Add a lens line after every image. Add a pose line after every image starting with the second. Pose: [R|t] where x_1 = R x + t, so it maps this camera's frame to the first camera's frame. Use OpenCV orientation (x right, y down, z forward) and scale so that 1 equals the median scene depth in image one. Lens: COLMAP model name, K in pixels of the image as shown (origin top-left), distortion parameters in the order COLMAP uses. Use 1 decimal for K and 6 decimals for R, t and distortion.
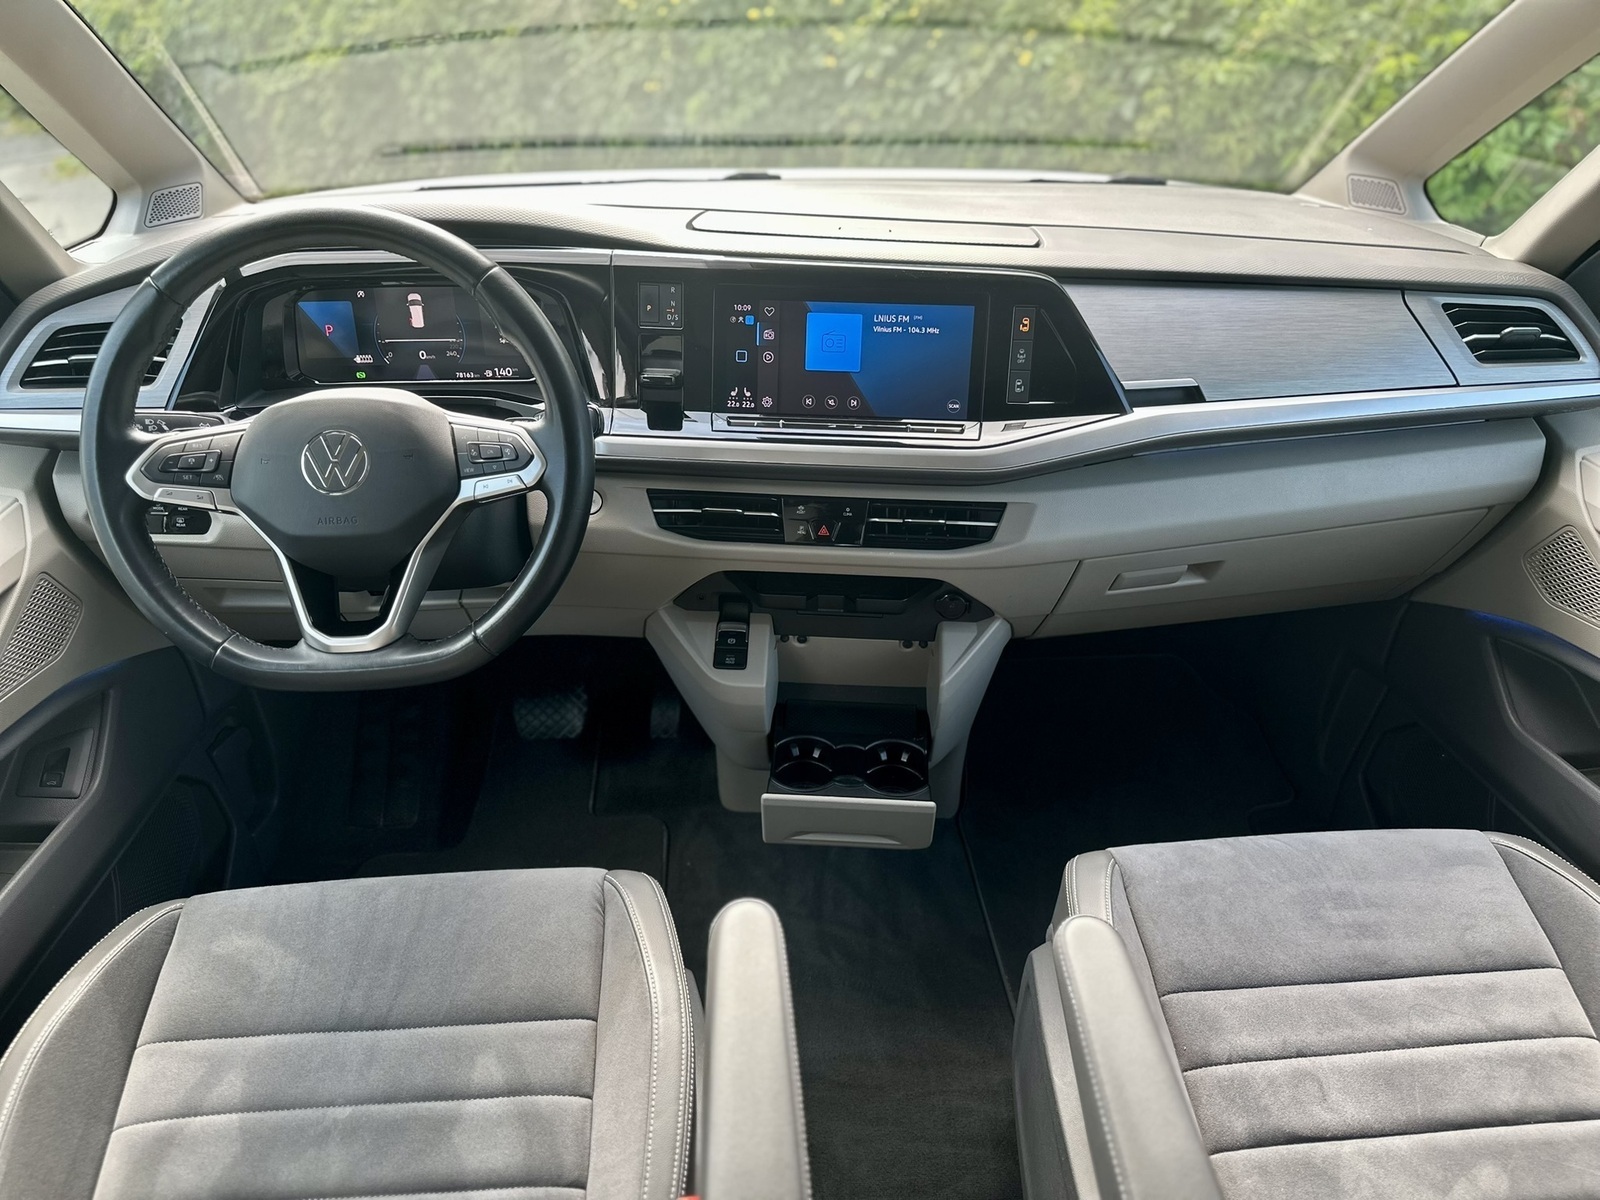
lens RADIAL K [[1124.3, 0, 802.2], [0, 1124.3, 591.3], [0, 0, 1]] dist [0.045286, -0.069050]
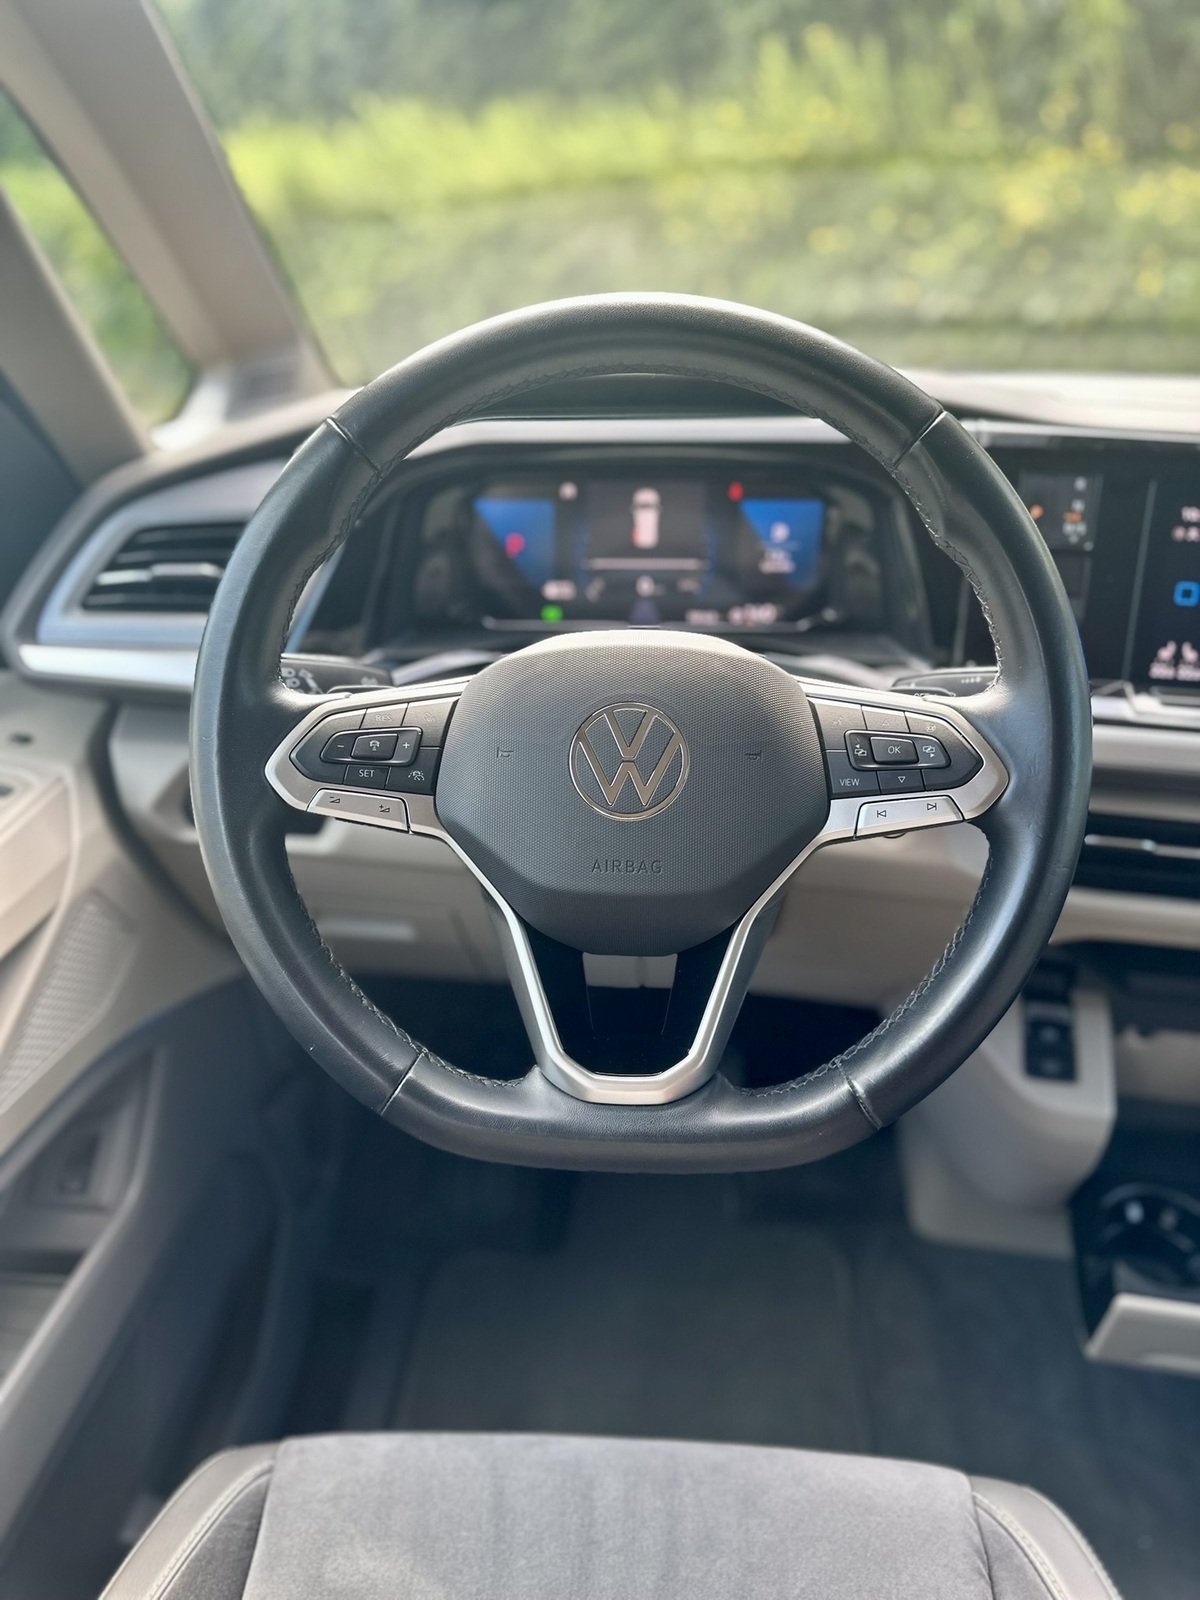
lens RADIAL K [[1124.3, 0, 600.0], [0, 1124.3, 800.0], [0, 0, 1]] dist [0.045286, -0.069050]
pose [[0.990536, 0.051840, -0.127090, -0.344494], [-0.057842, 0.997356, -0.043995, -0.067499], [0.124473, 0.050929, 0.990915, 0.442040]]
